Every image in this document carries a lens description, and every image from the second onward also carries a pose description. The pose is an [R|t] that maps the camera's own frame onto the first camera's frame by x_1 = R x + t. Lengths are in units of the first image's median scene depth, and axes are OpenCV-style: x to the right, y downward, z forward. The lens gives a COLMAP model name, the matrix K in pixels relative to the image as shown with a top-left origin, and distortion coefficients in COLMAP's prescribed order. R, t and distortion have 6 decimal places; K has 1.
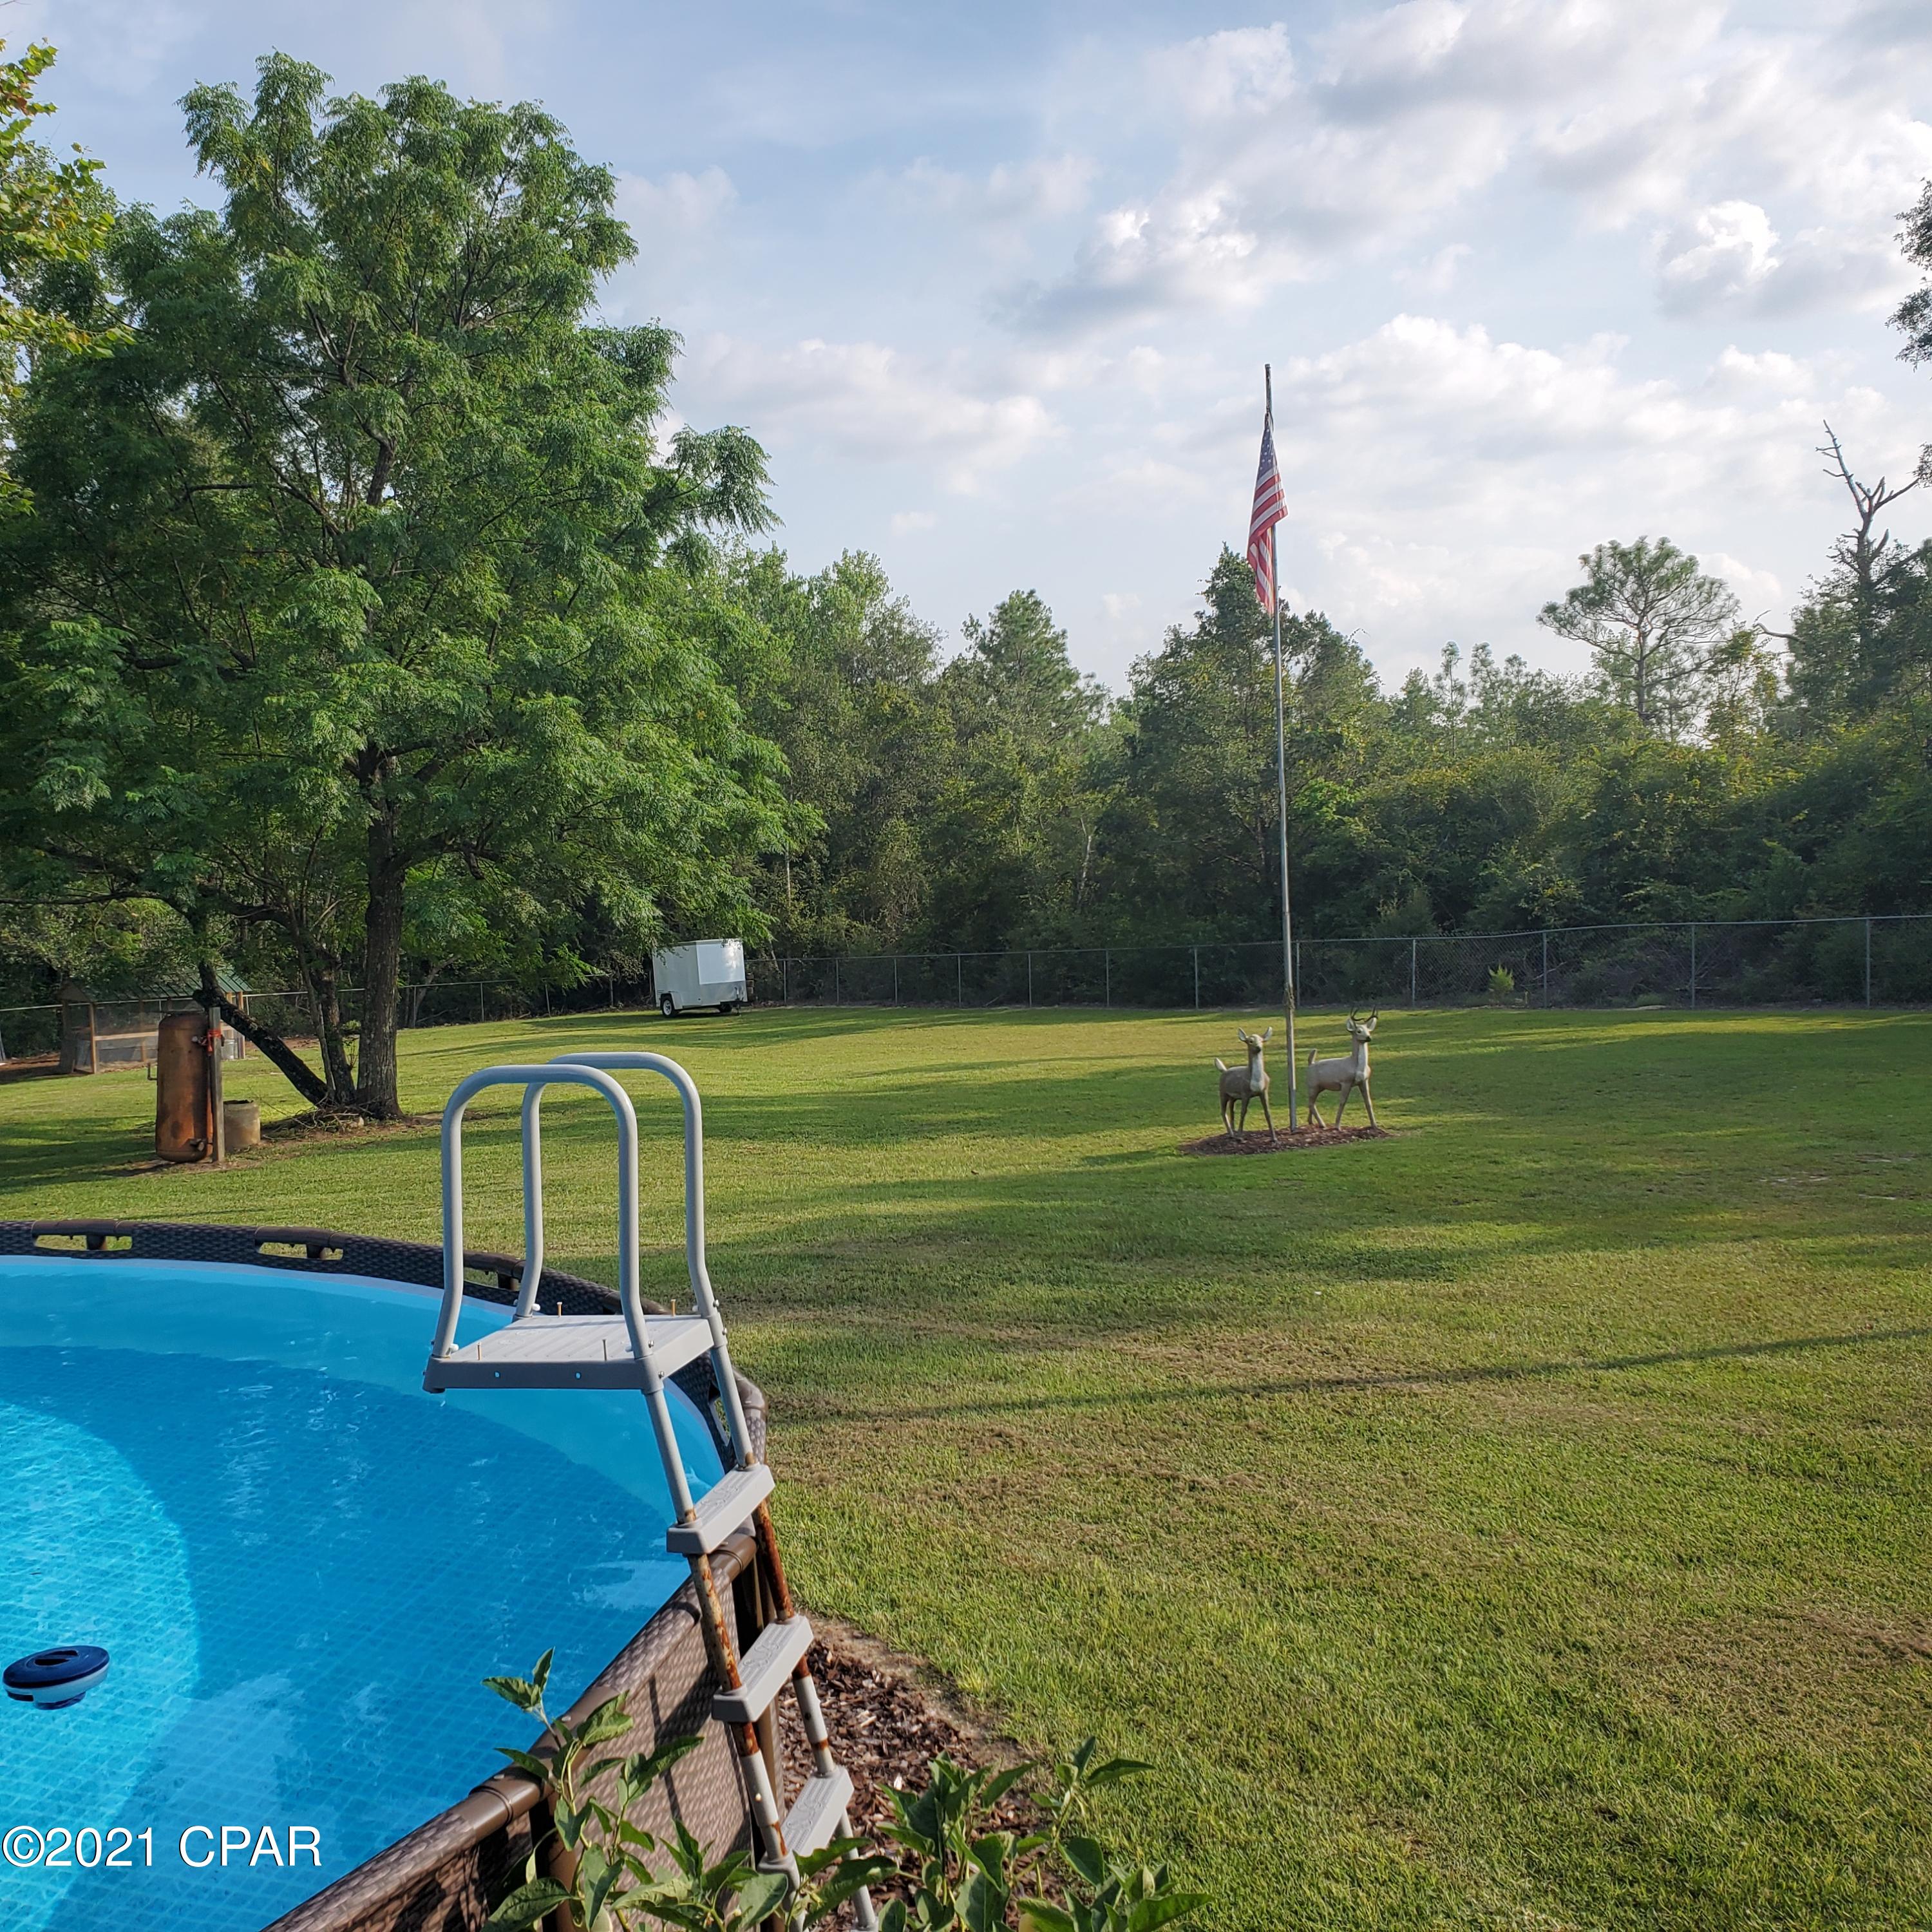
lens RADIAL K [[2035.3, 0, 930.7], [0, 2035.3, 857.1], [0, 0, 1]] dist [0.093773, -0.303296]
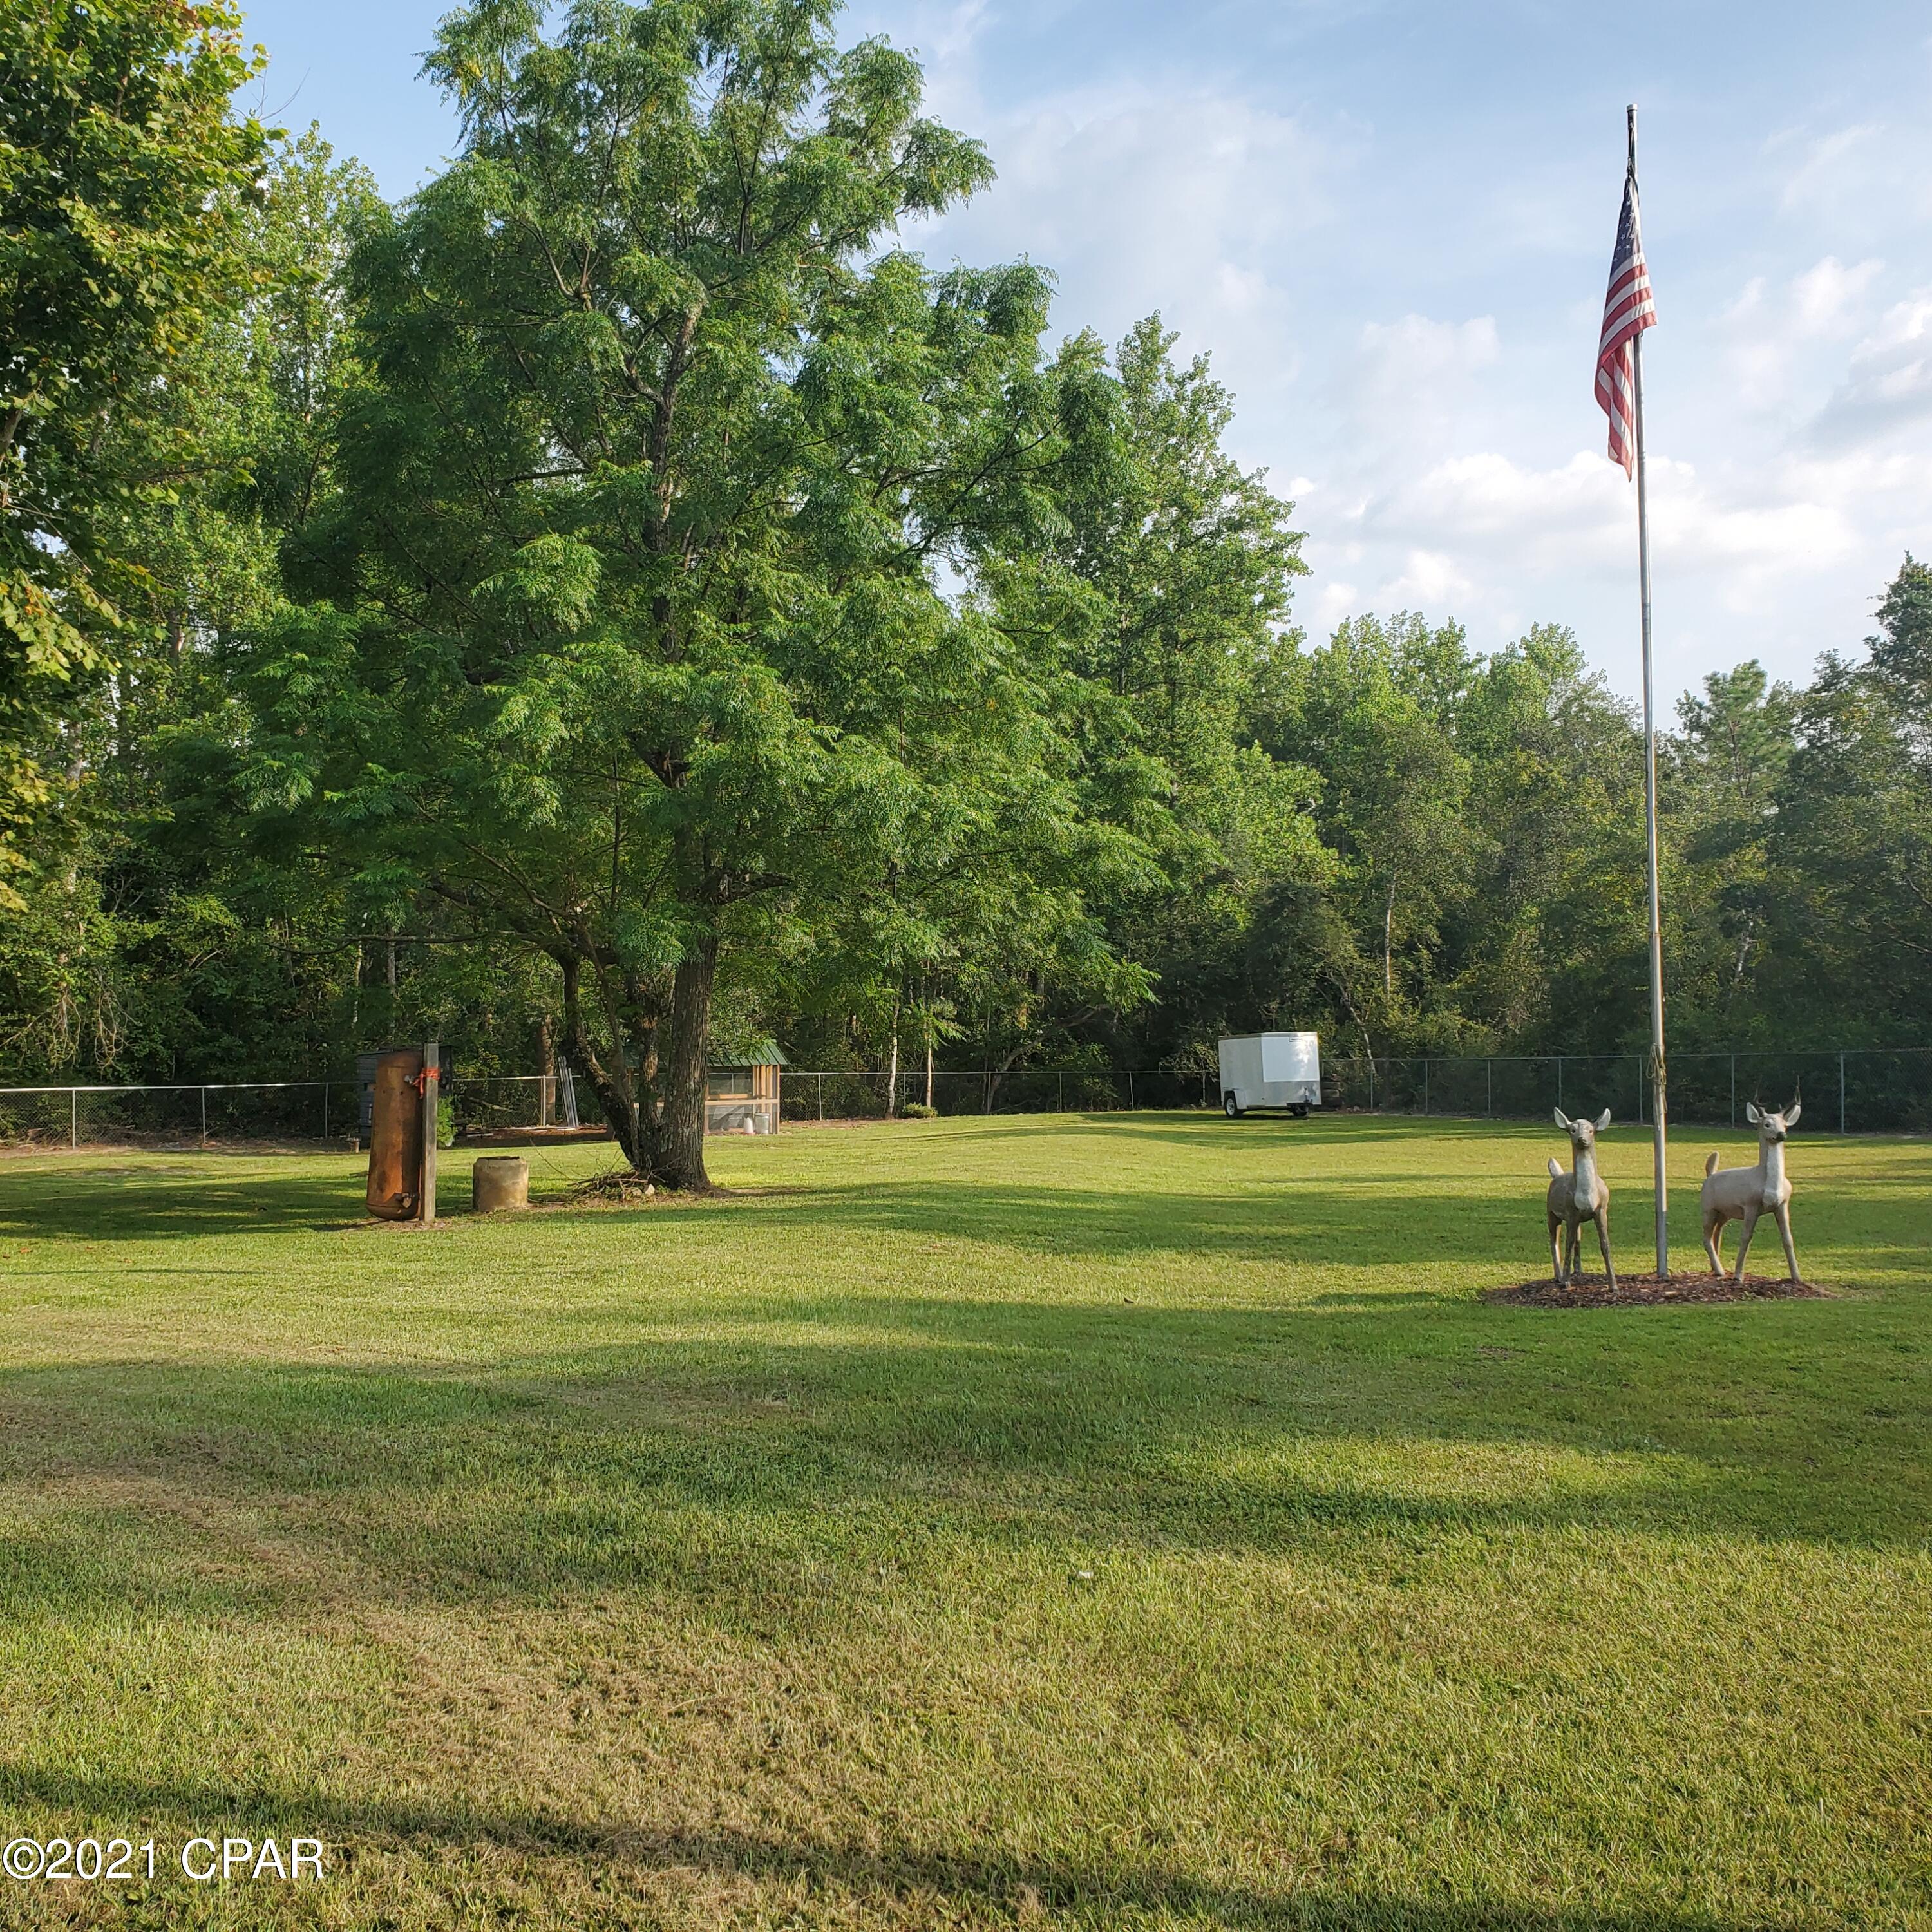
lens RADIAL K [[2035.3, 0, 930.7], [0, 2035.3, 857.1], [0, 0, 1]] dist [0.093773, -0.303296]
pose [[0.932555, 0.003718, -0.361008, 0.077963], [-0.024516, 0.998291, -0.053050, 0.017105], [0.360194, 0.058322, 0.931053, 0.127238]]
